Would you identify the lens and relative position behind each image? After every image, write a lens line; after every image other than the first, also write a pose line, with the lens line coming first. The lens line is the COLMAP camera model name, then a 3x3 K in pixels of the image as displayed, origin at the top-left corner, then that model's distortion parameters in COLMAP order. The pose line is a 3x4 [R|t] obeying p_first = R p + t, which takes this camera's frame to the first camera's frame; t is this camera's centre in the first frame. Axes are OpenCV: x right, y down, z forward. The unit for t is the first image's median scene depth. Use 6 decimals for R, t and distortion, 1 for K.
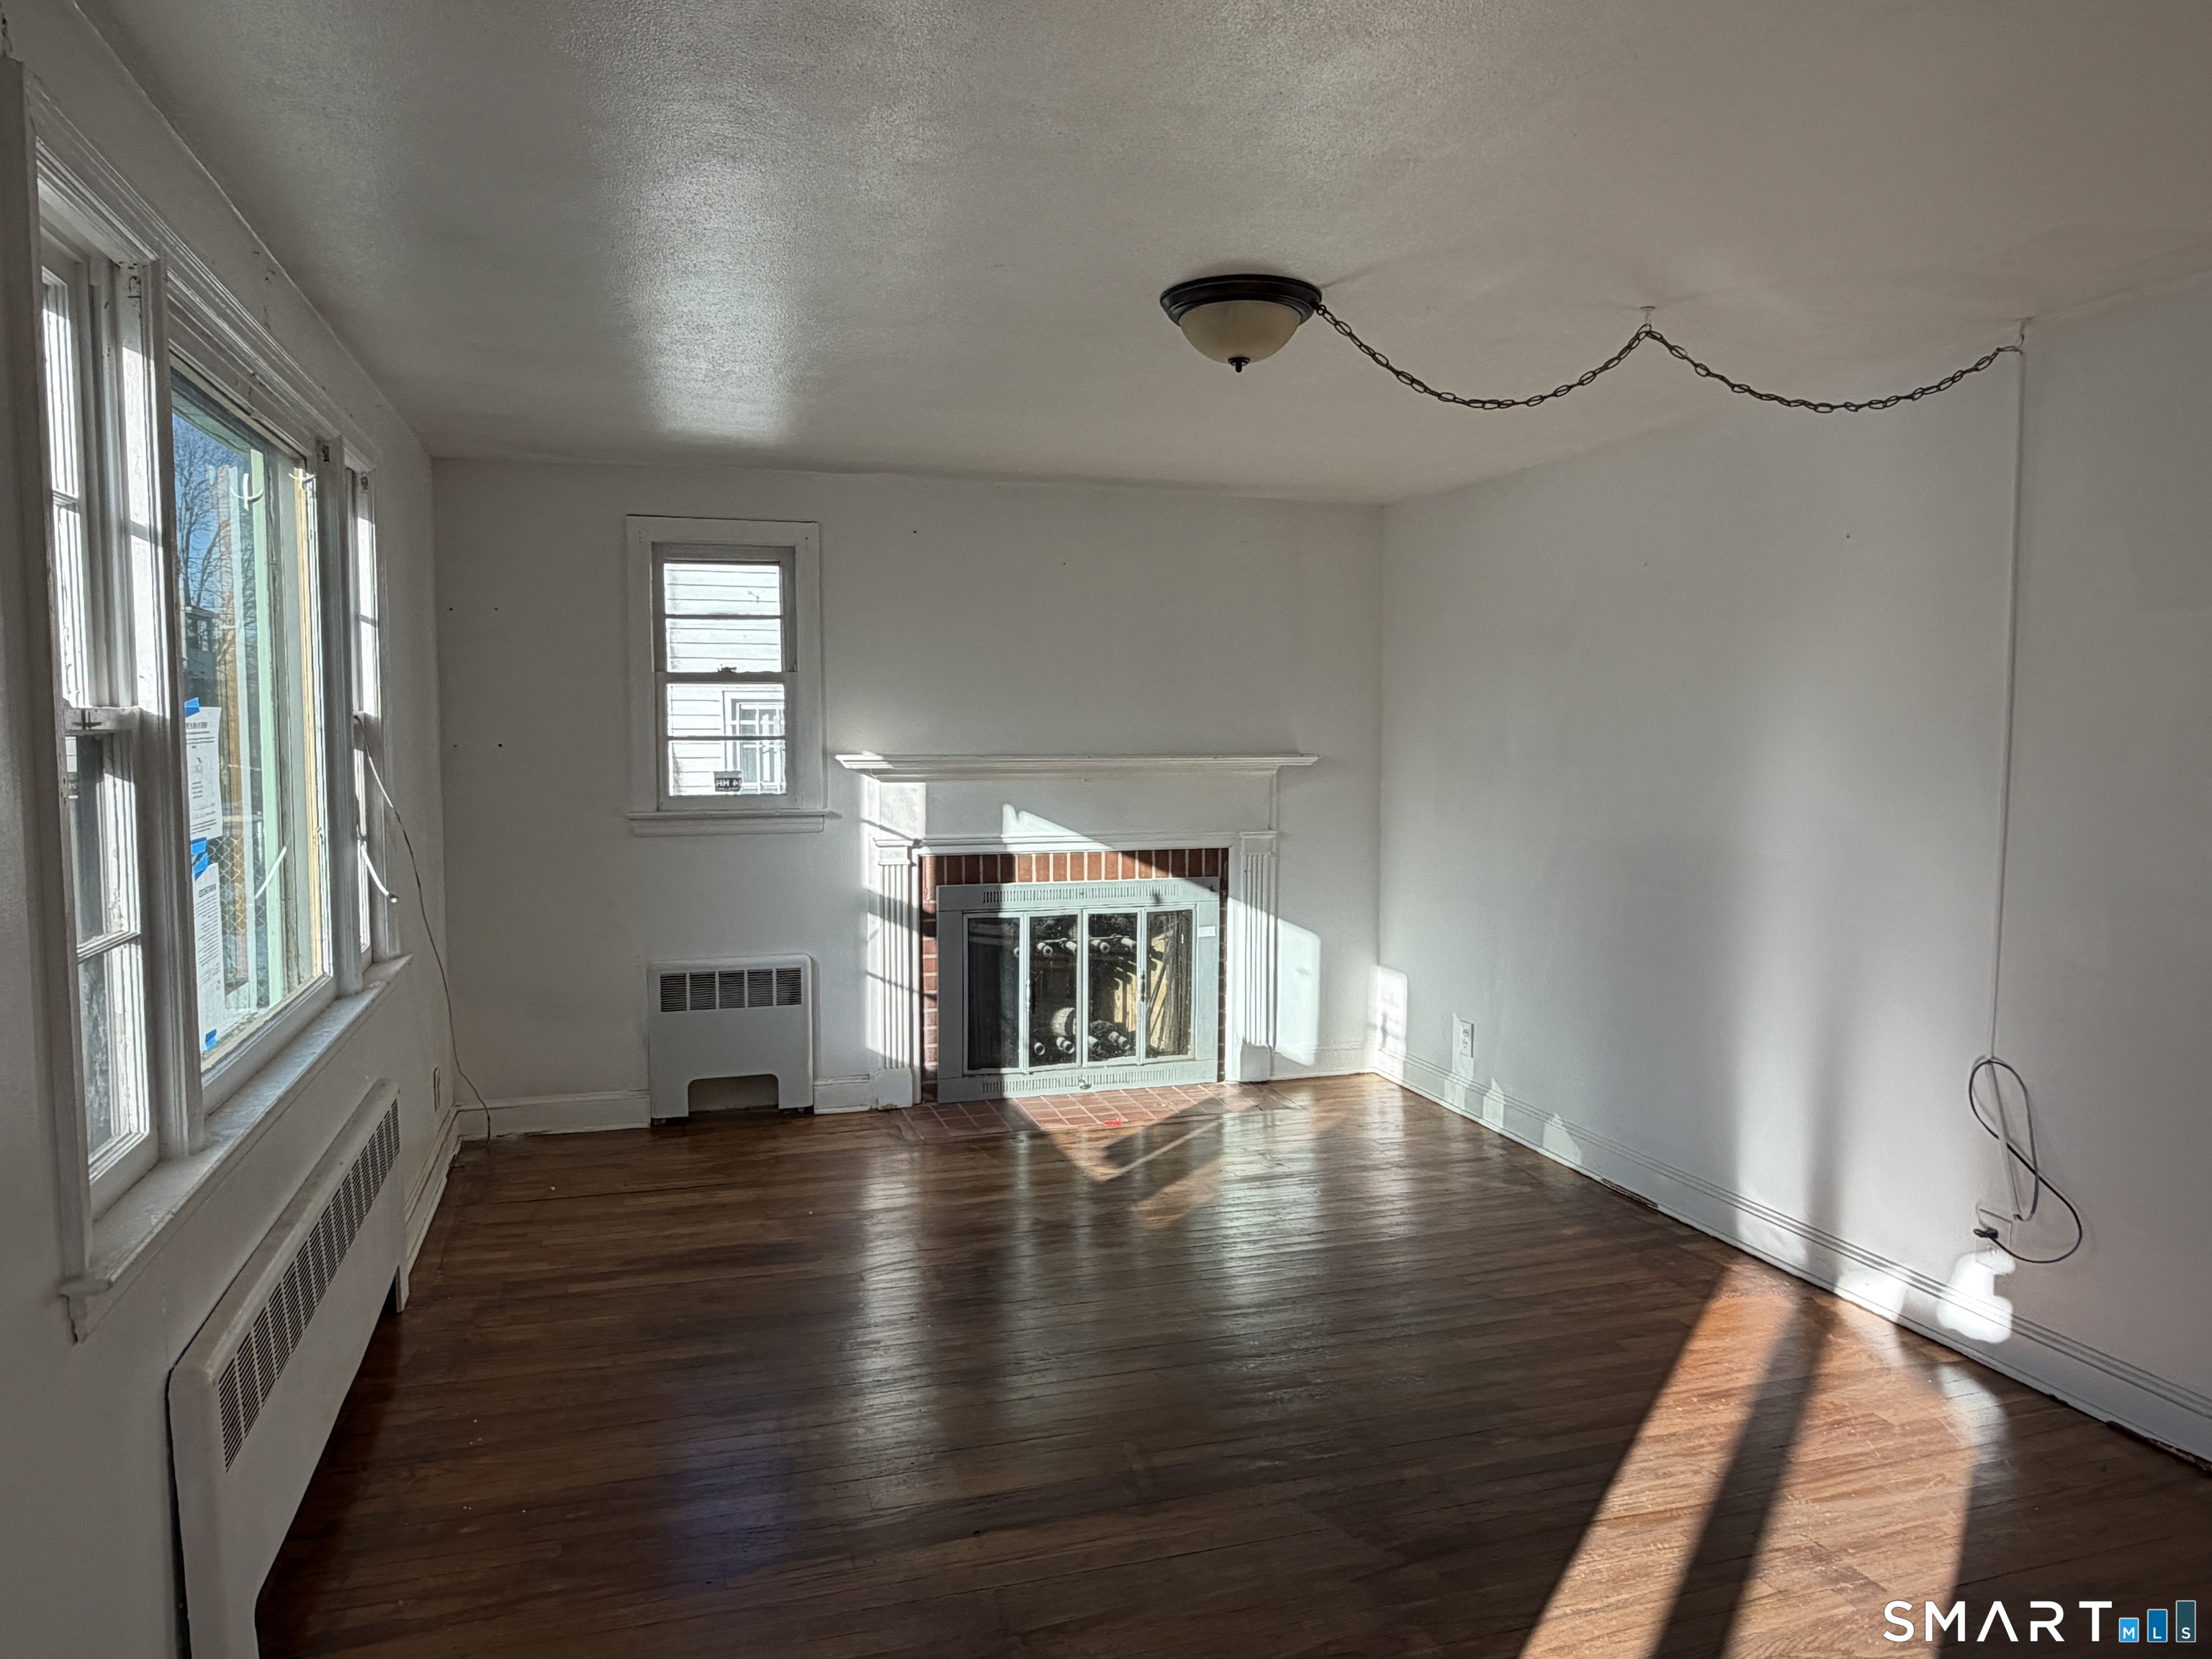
lens RADIAL K [[1437.1, 0, 1086.5], [0, 1437.1, 823.3], [0, 0, 1]] dist [-0.000717, 0.000887]
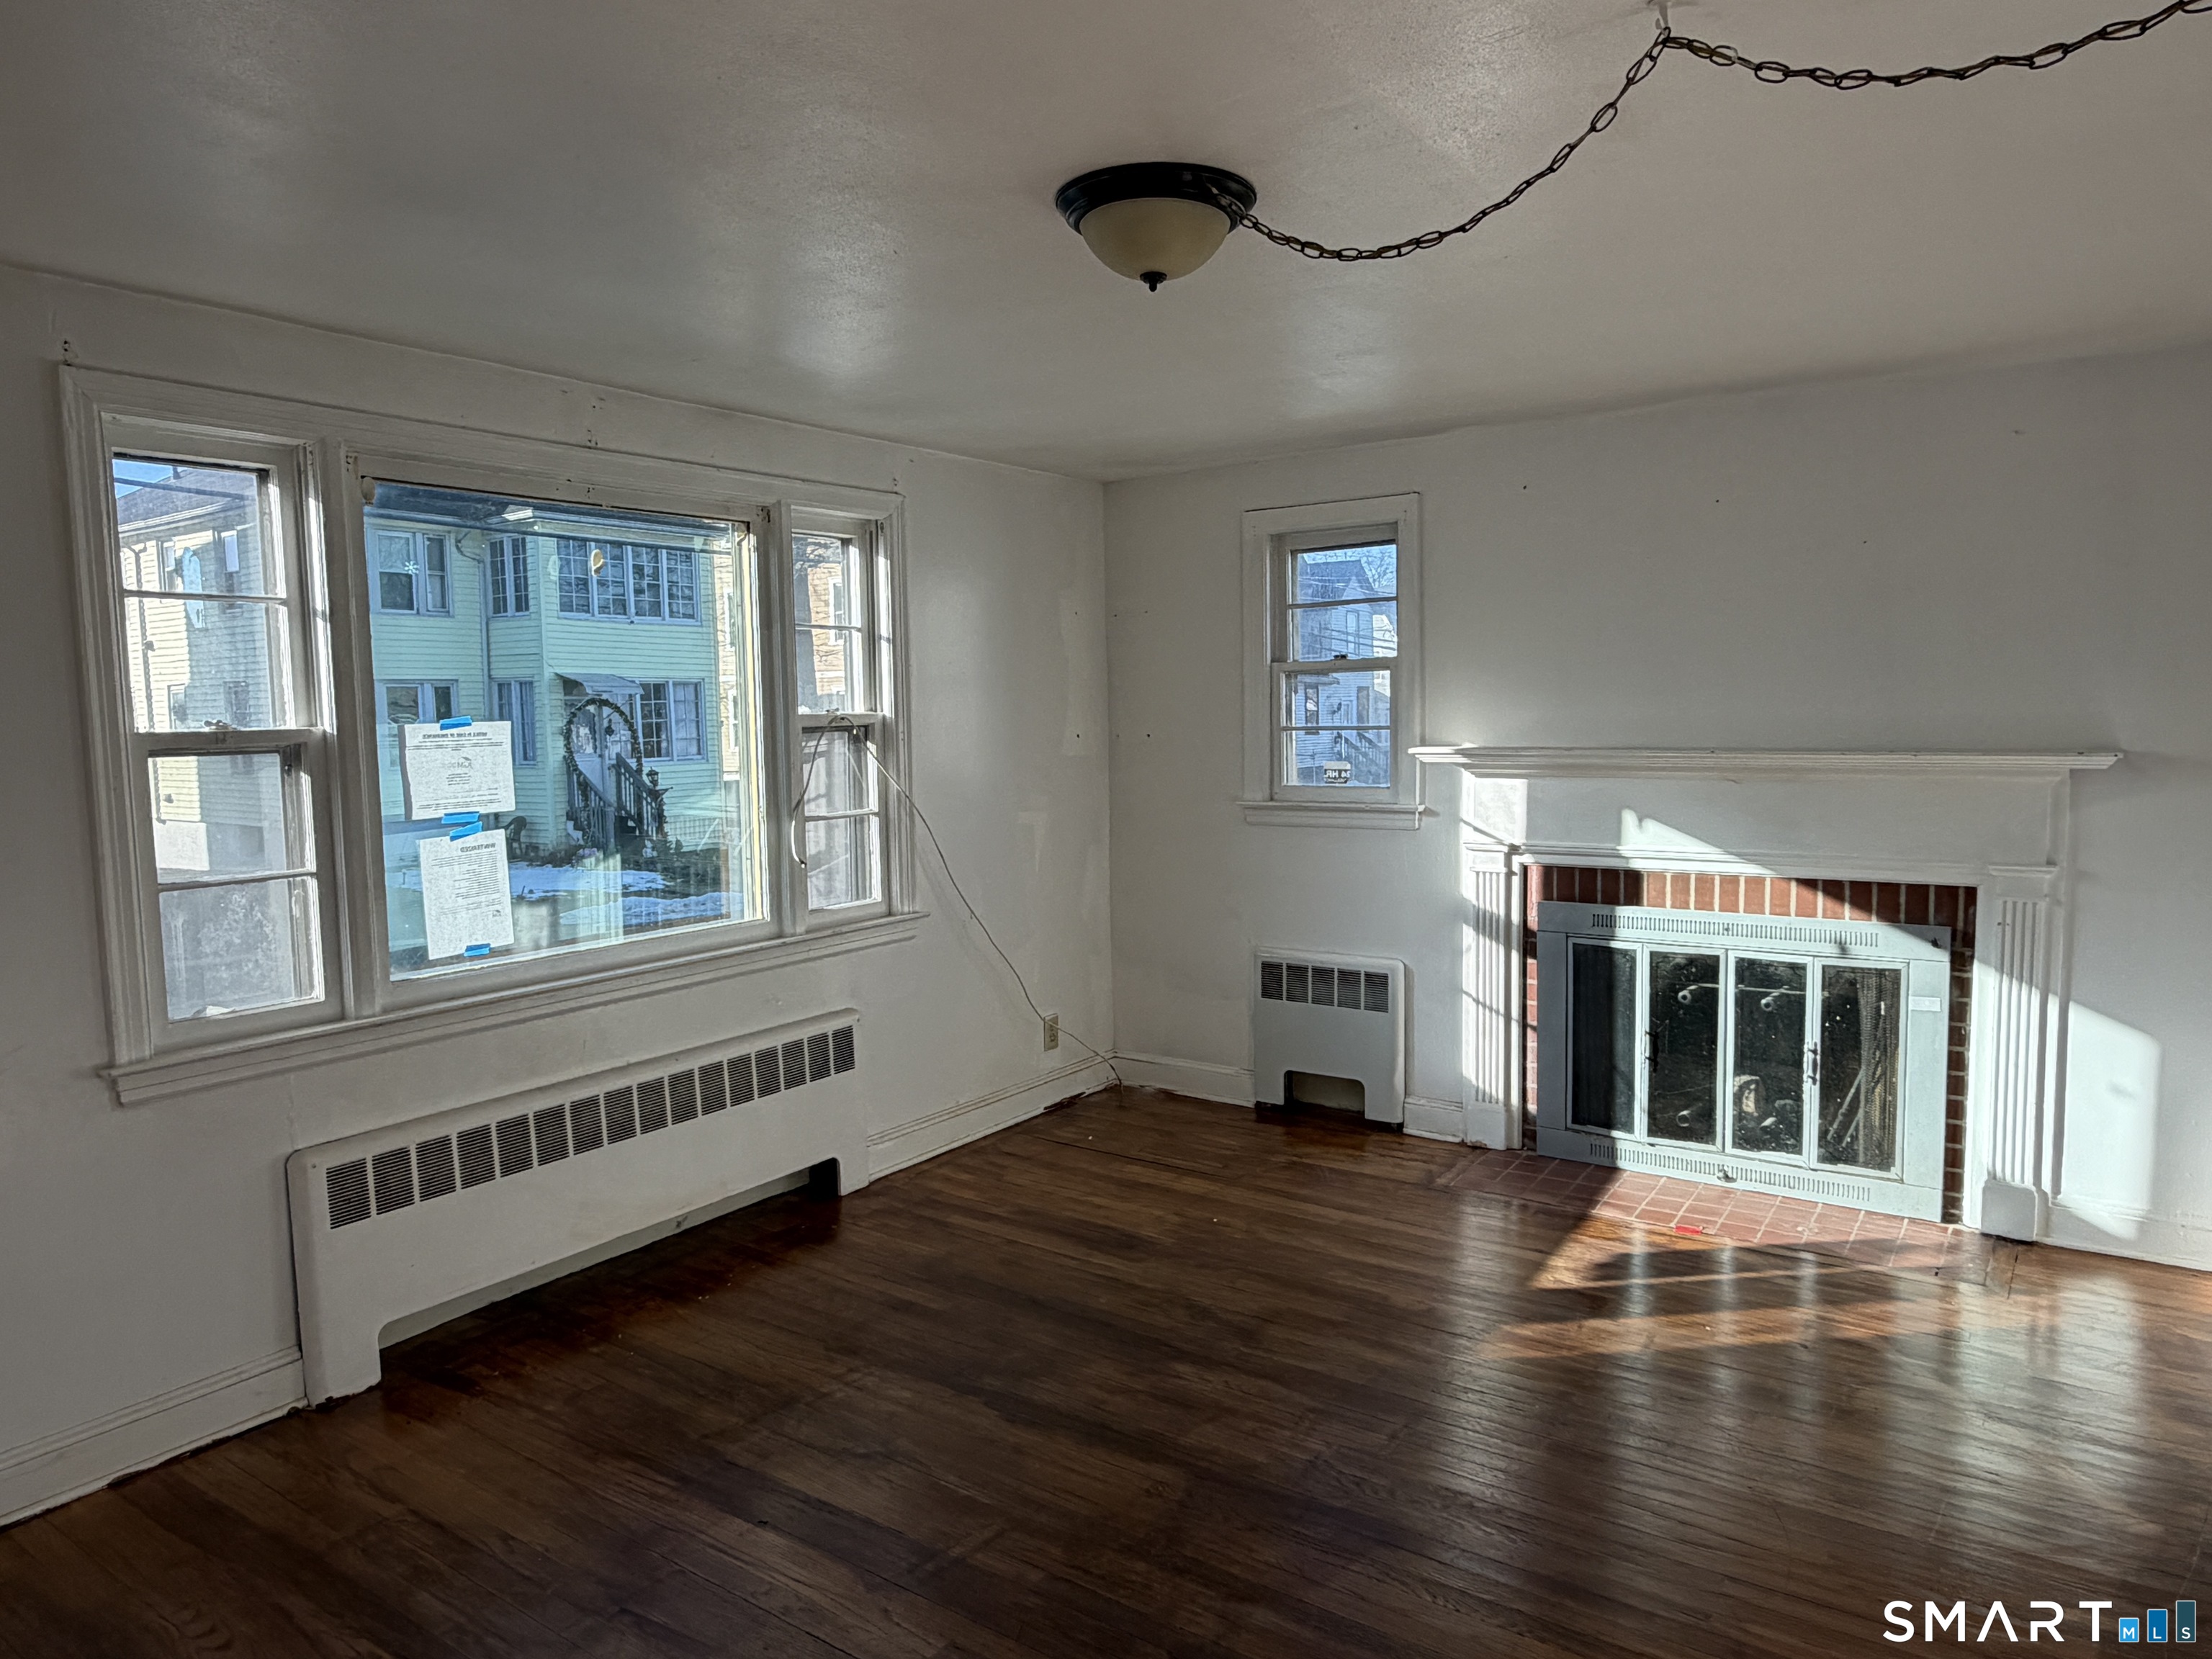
lens RADIAL K [[1437.1, 0, 1086.5], [0, 1437.1, 823.3], [0, 0, 1]] dist [-0.000717, 0.000887]
pose [[0.604453, 0.053446, -0.794846, 0.406948], [-0.036875, 0.998555, 0.039101, -0.025791], [0.795787, 0.005675, 0.605550, 0.267329]]
